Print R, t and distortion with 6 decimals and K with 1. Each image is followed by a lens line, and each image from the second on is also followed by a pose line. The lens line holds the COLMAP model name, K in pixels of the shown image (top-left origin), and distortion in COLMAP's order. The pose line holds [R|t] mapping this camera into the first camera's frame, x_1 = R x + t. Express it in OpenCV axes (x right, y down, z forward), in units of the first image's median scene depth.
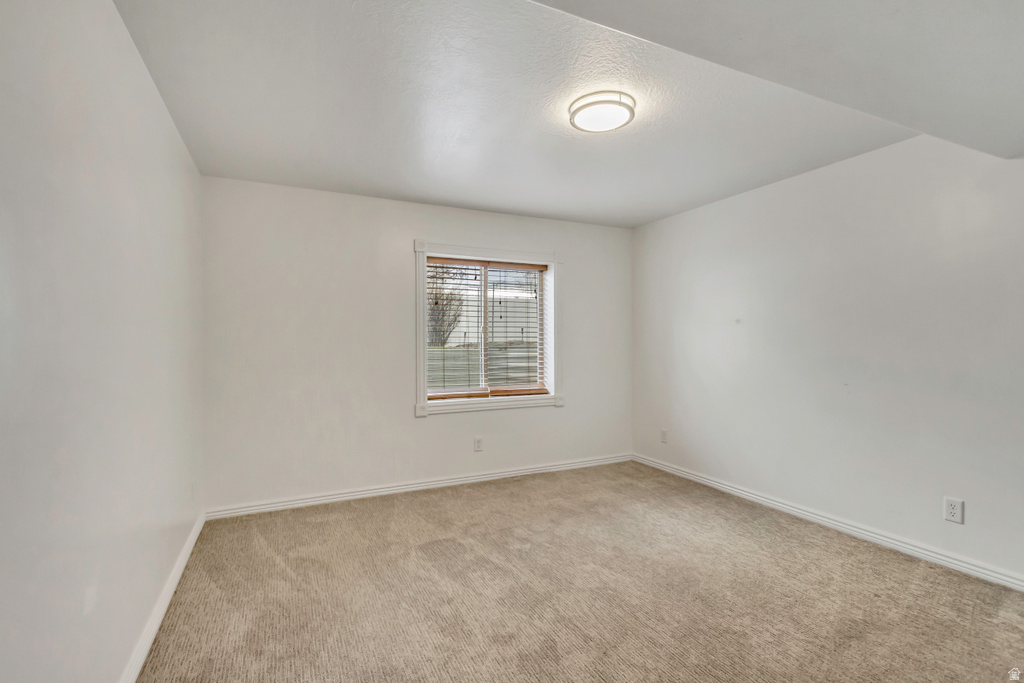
lens RADIAL K [[468.7, 0, 514.3], [0, 468.7, 339.4], [0, 0, 1]] dist [0.005797, -0.001036]
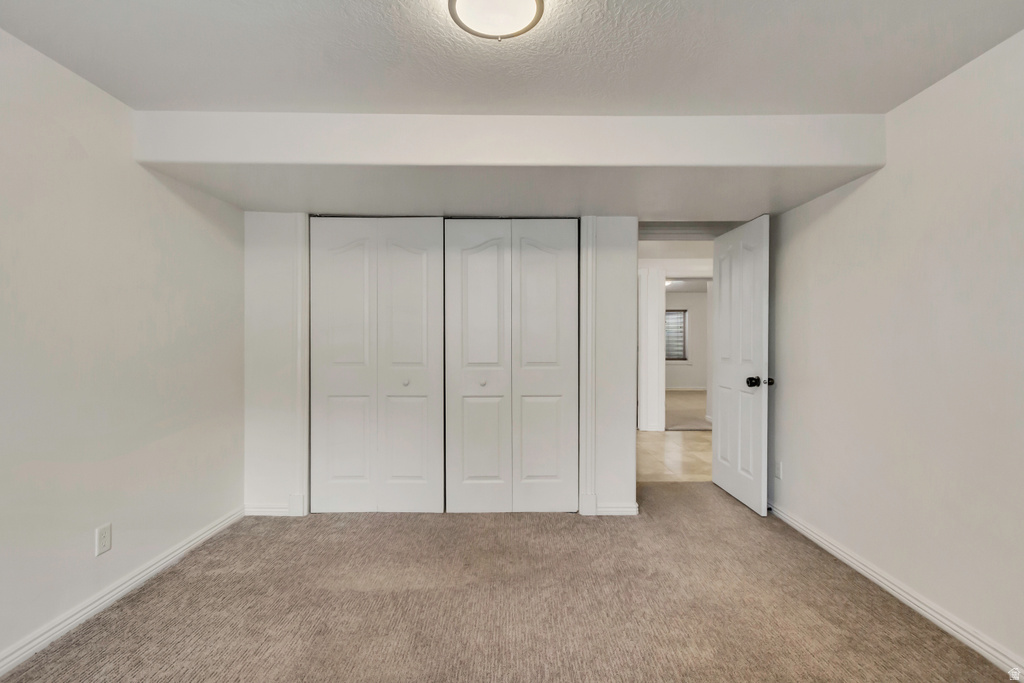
lens RADIAL K [[468.7, 0, 511.5], [0, 468.7, 344.3], [0, 0, 1]] dist [0.005797, -0.001036]
pose [[-0.896092, -0.004919, 0.443840, -0.120408], [-0.001992, 0.999973, 0.007061, -0.003077], [-0.443863, 0.005443, -0.896078, 1.449328]]
